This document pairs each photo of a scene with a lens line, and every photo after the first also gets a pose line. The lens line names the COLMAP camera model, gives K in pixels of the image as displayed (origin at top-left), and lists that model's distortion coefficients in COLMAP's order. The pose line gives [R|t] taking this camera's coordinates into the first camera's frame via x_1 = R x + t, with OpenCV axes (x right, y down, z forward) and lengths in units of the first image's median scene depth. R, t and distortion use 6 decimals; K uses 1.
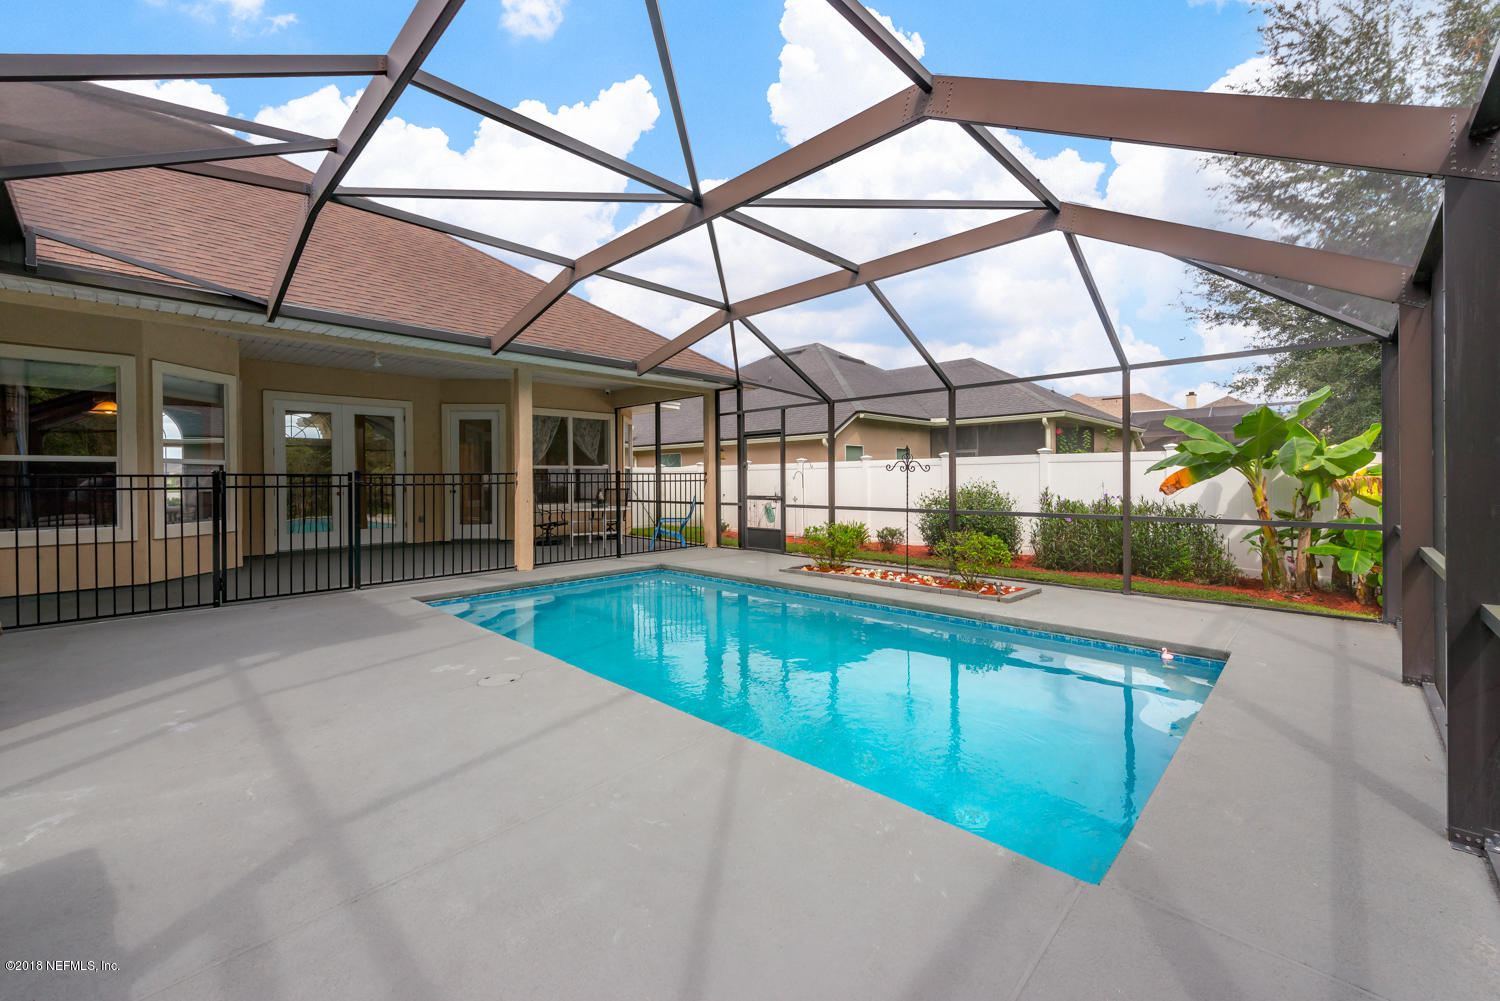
lens RADIAL K [[602.2, 0, 763.2], [0, 602.2, 493.0], [0, 0, 1]] dist [0.009200, -0.000046]
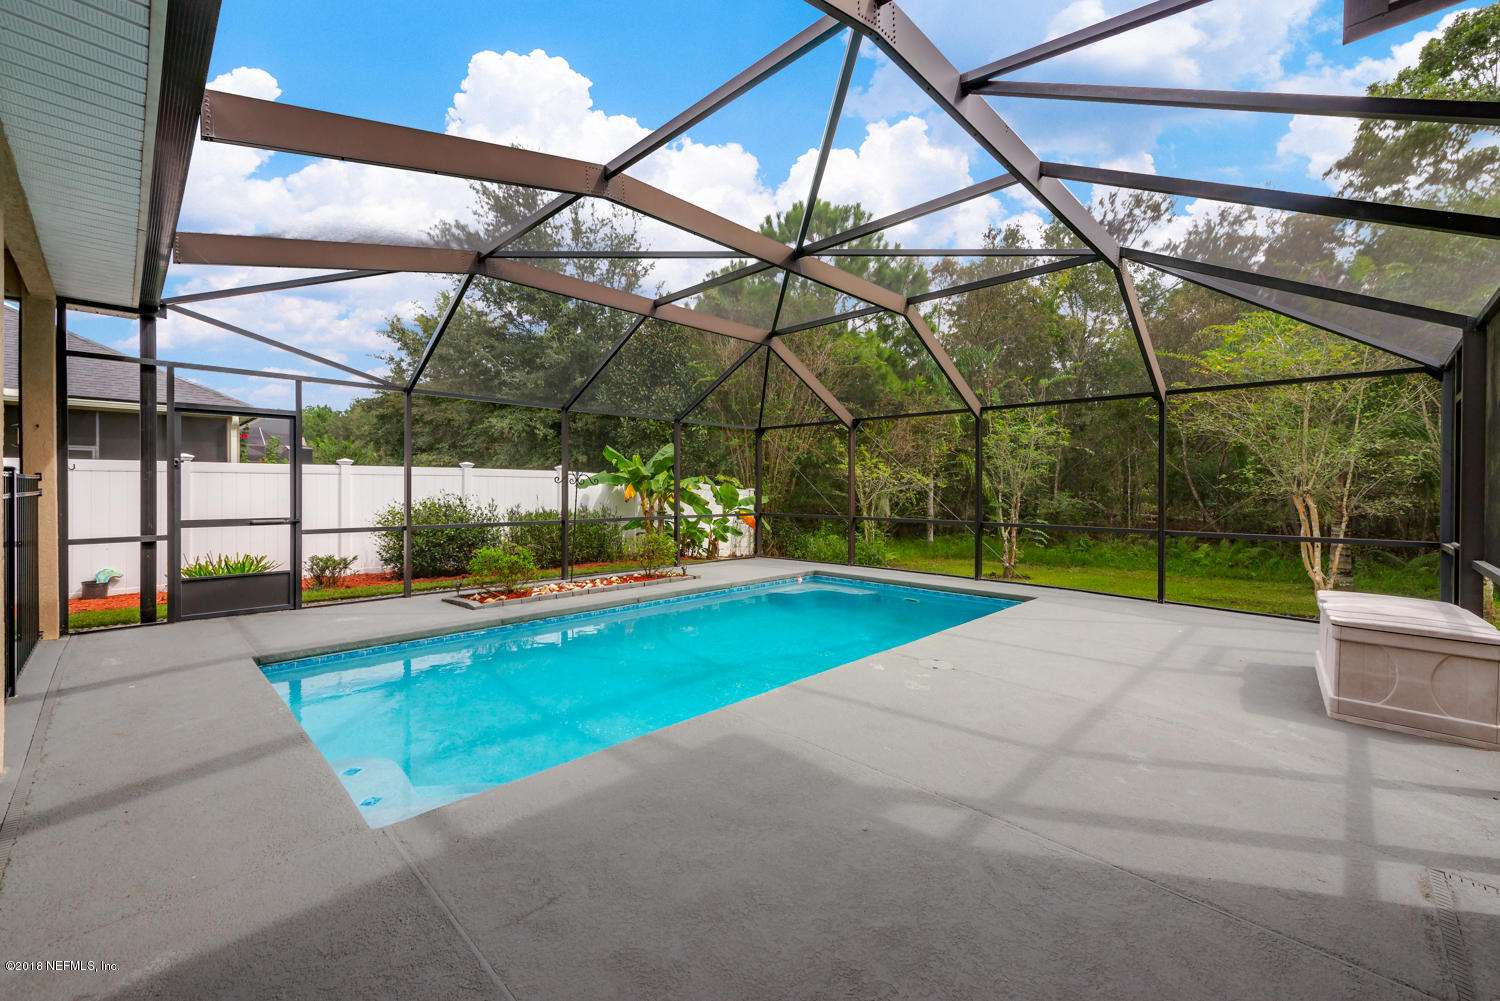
lens RADIAL K [[603.0, 0, 750.0], [0, 603.0, 500.5], [0, 0, 1]] dist [0.000190, 0.000020]
pose [[0.006558, -0.009802, 0.999930, -0.579175], [0.018868, 0.999775, 0.009677, -0.008610], [-0.999800, 0.018803, 0.006741, 0.488498]]
